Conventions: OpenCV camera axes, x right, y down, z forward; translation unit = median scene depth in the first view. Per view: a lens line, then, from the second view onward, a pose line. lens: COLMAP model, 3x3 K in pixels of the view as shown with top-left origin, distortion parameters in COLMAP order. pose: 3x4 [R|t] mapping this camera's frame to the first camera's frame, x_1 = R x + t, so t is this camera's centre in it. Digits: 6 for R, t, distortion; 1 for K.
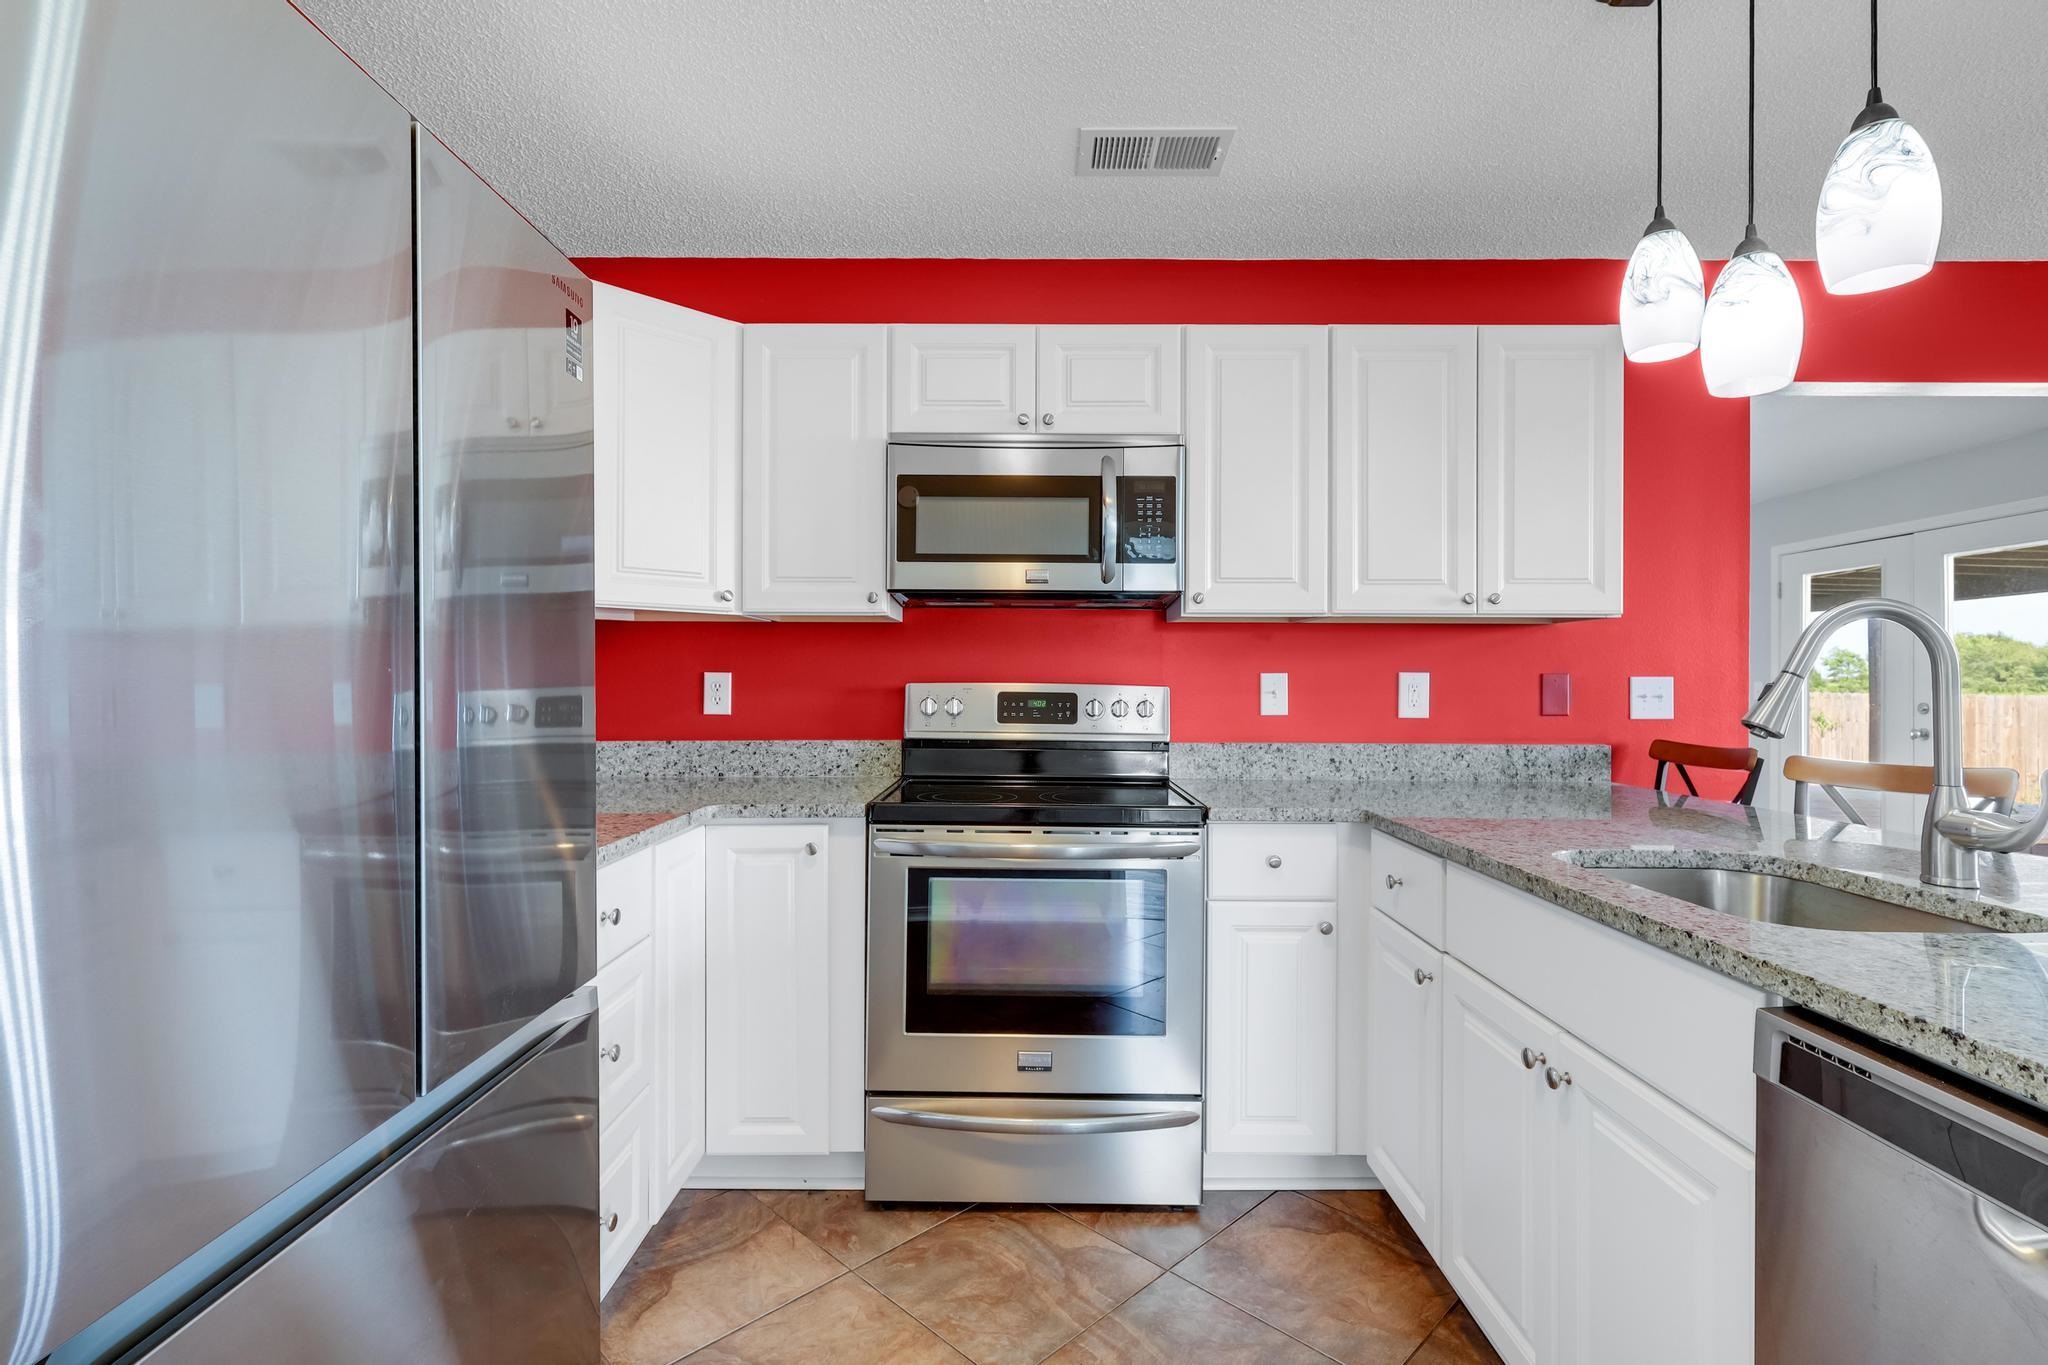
lens RADIAL K [[951.8, 0, 1024.7], [0, 951.8, 673.9], [0, 0, 1]] dist [0.001877, 0.000041]
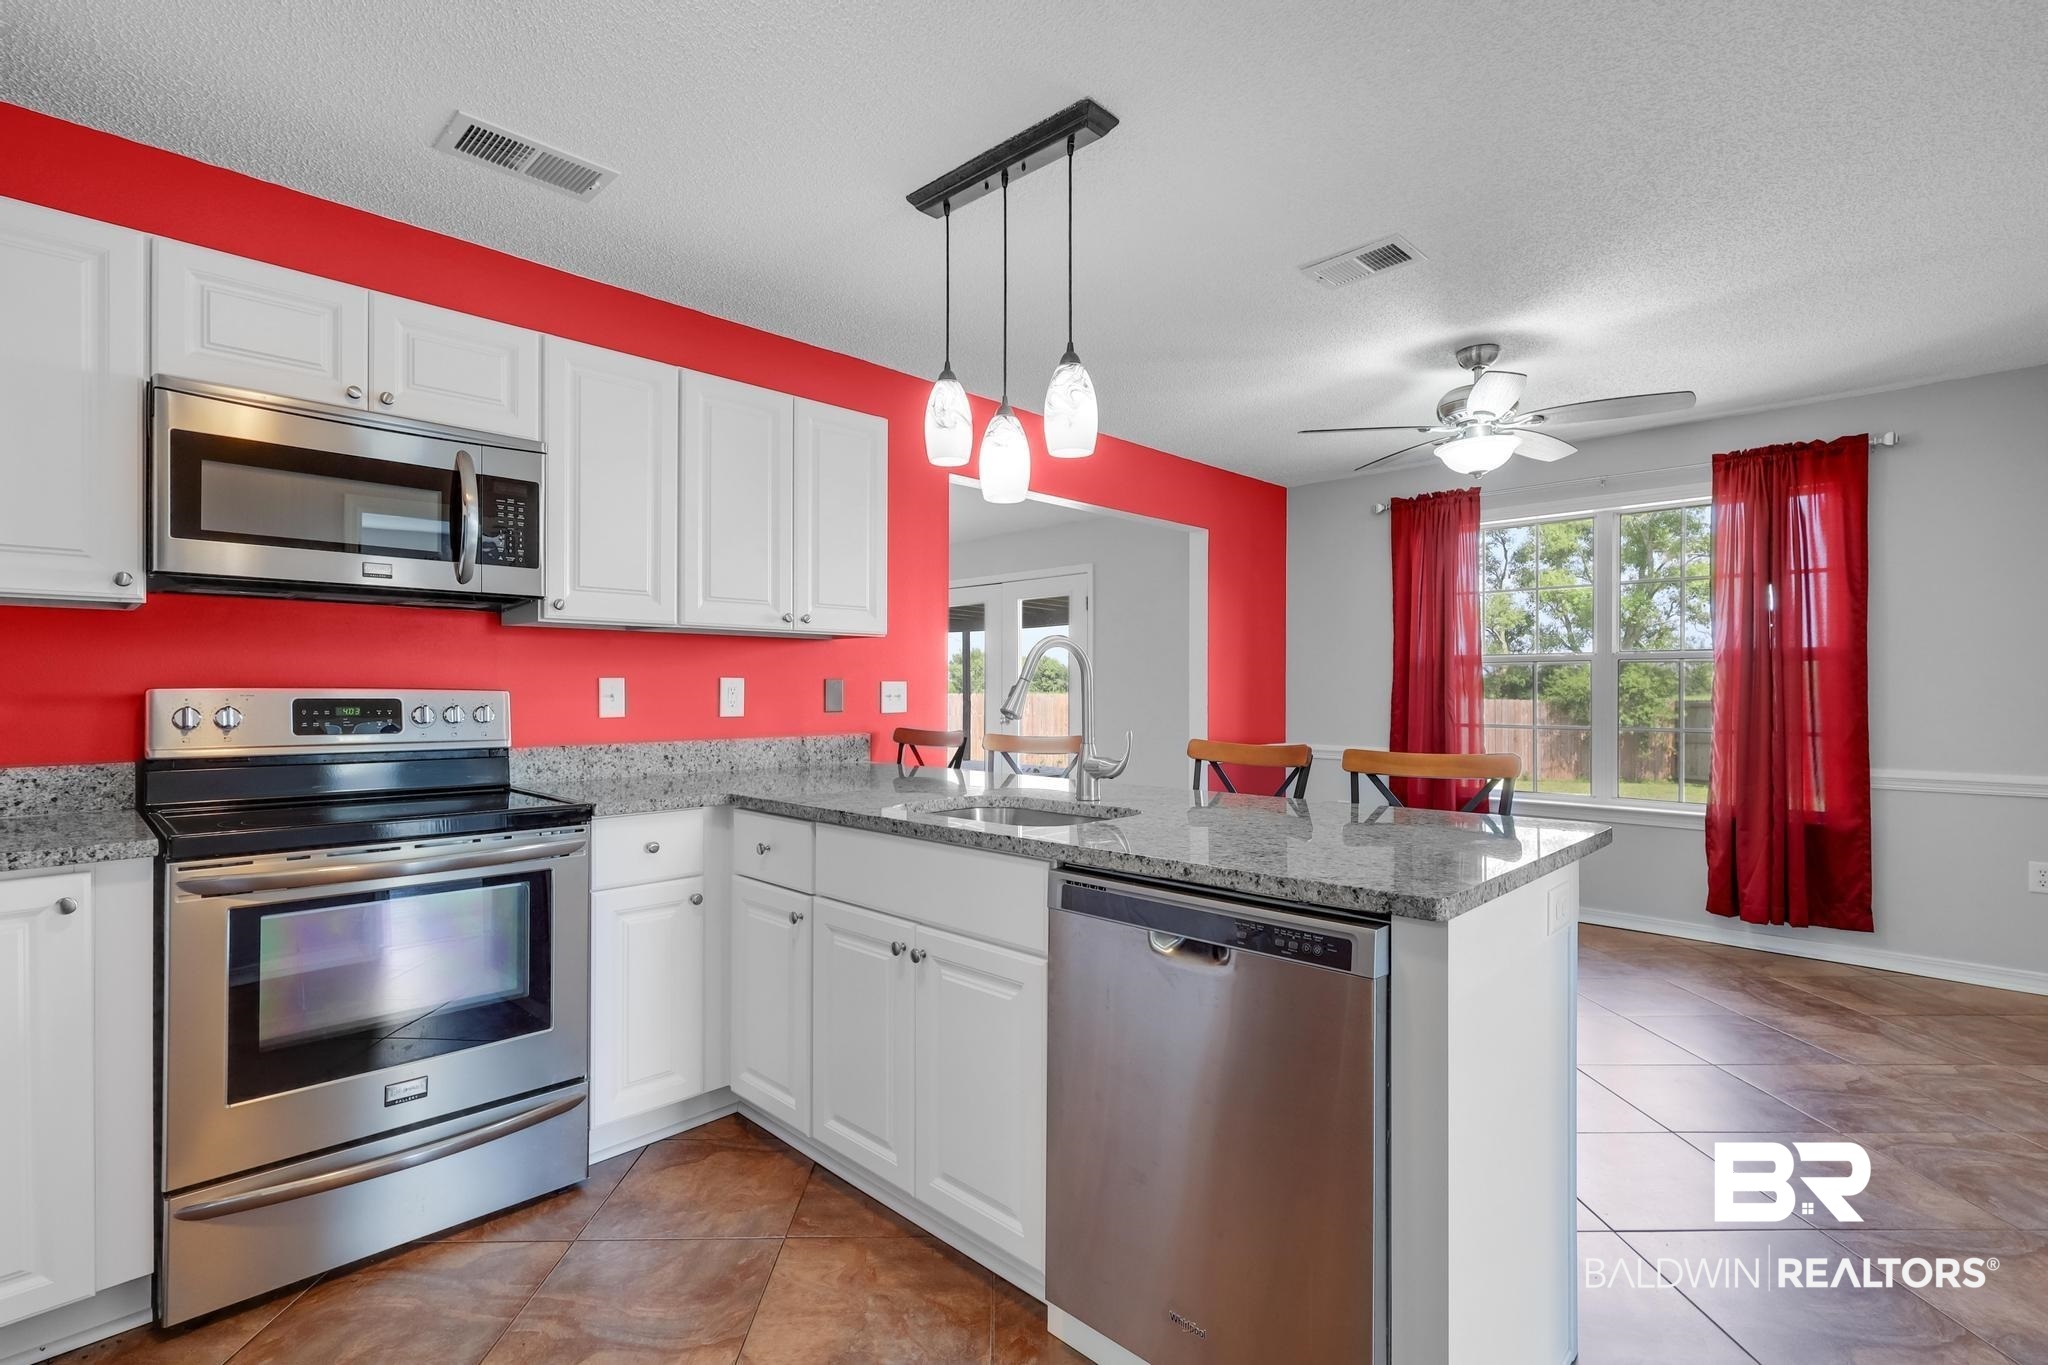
lens RADIAL K [[948.4, 0, 1019.3], [0, 948.4, 685.3], [0, 0, 1]] dist [0.003316, 0.000315]
pose [[0.696301, -0.002158, 0.717747, -0.203008], [-0.003115, 0.999977, 0.006028, -0.000071], [-0.717743, -0.006433, 0.696278, -0.068056]]
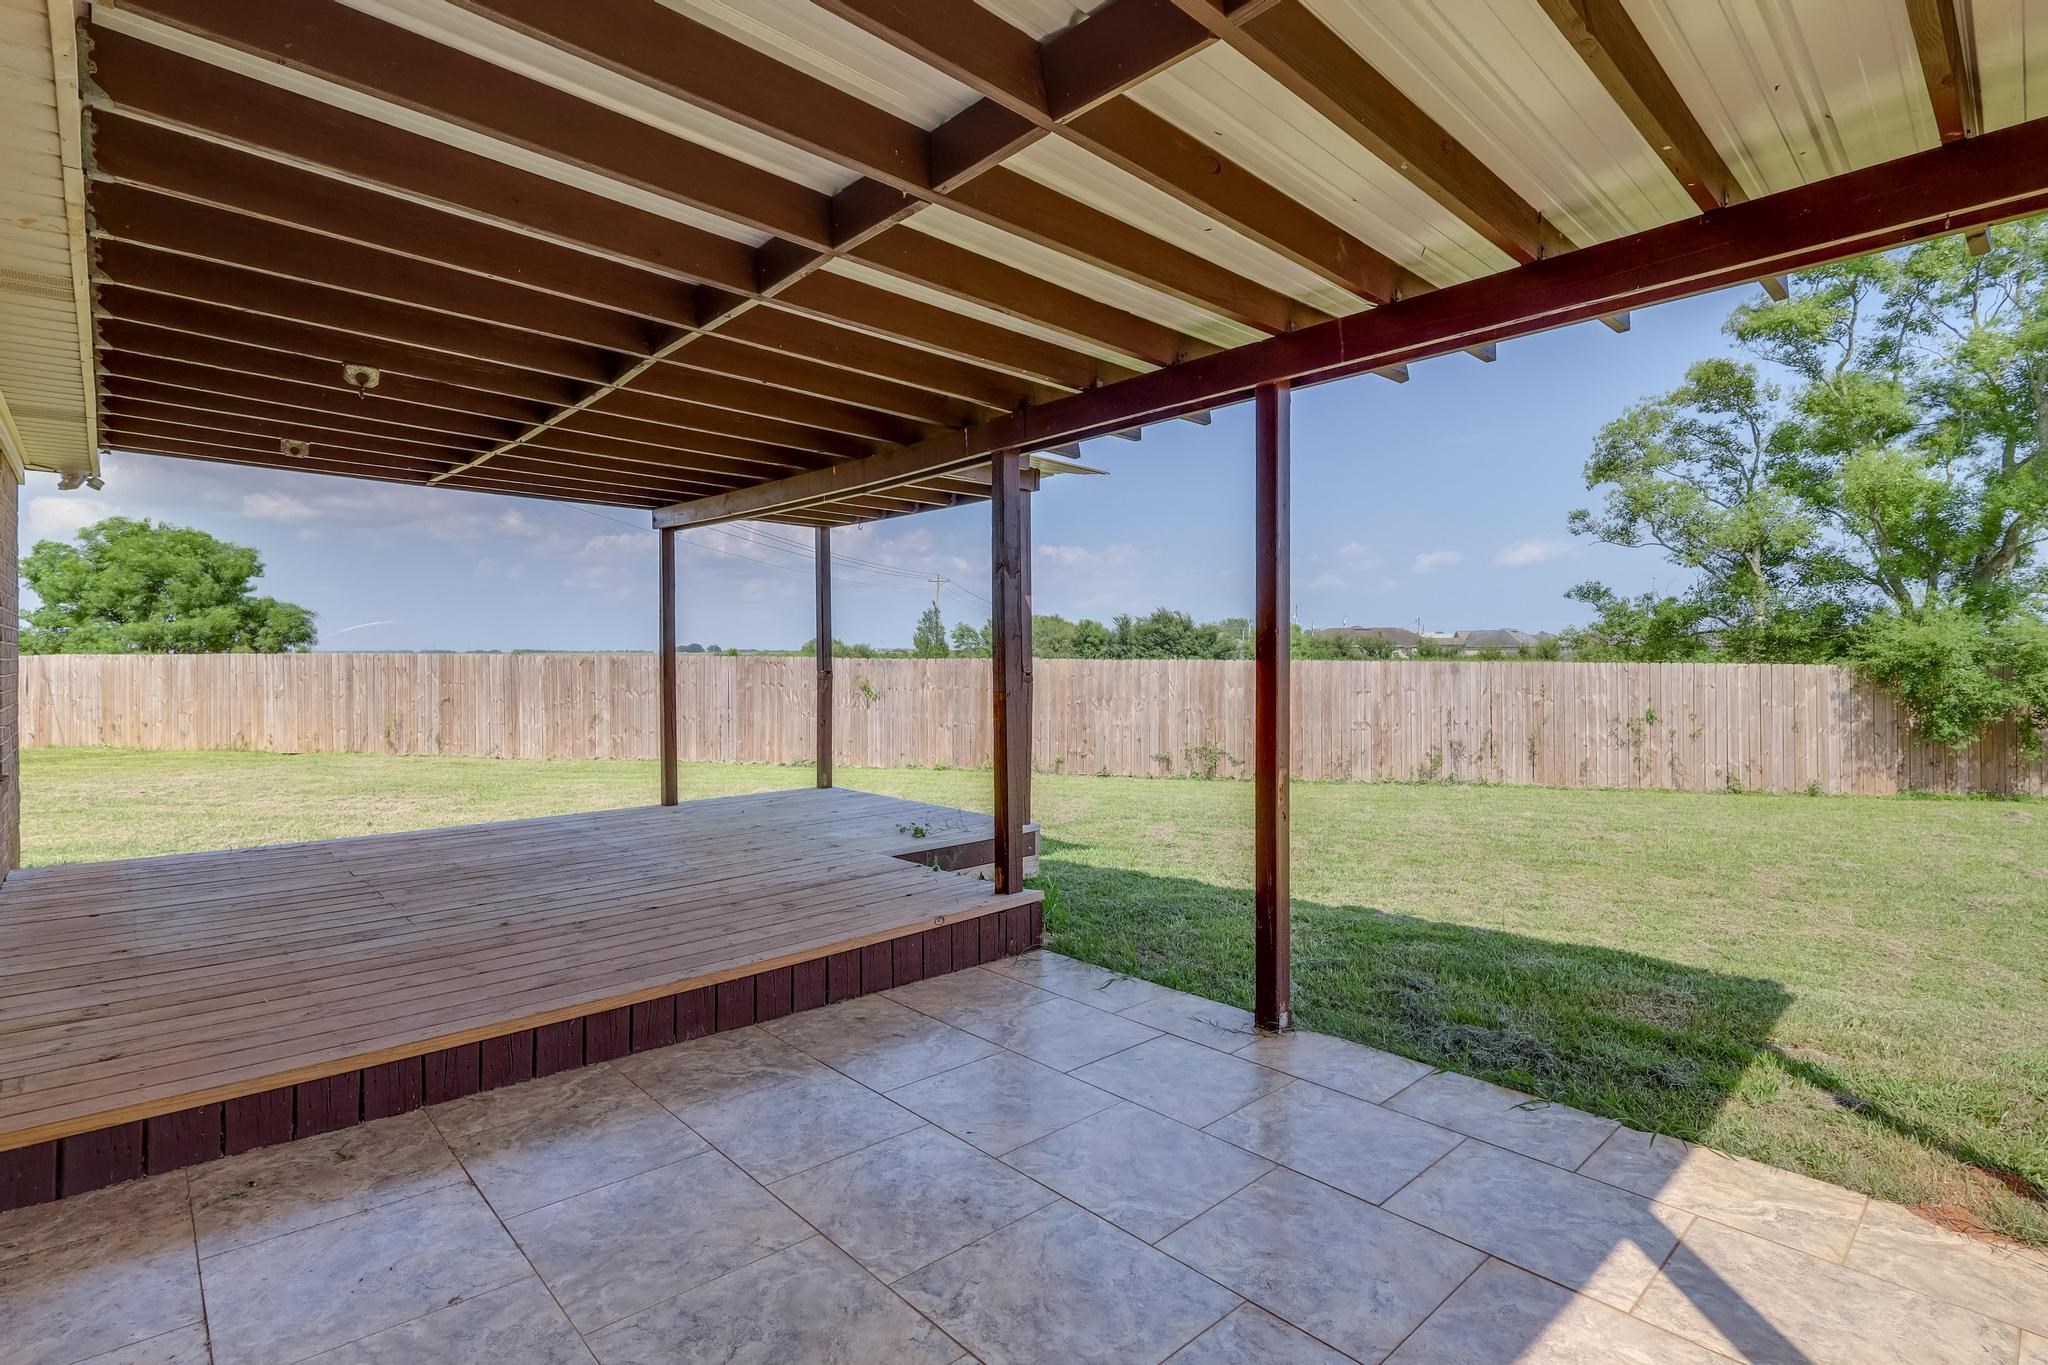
lens RADIAL K [[974.0, 0, 1020.2], [0, 974.0, 651.8], [0, 0, 1]] dist [-0.001051, -0.000087]
pose [[0.728620, -0.003637, 0.684908, 2.259613], [0.000058, 0.999986, 0.005249, 0.064890], [-0.684918, -0.003785, 0.728610, 1.687634]]
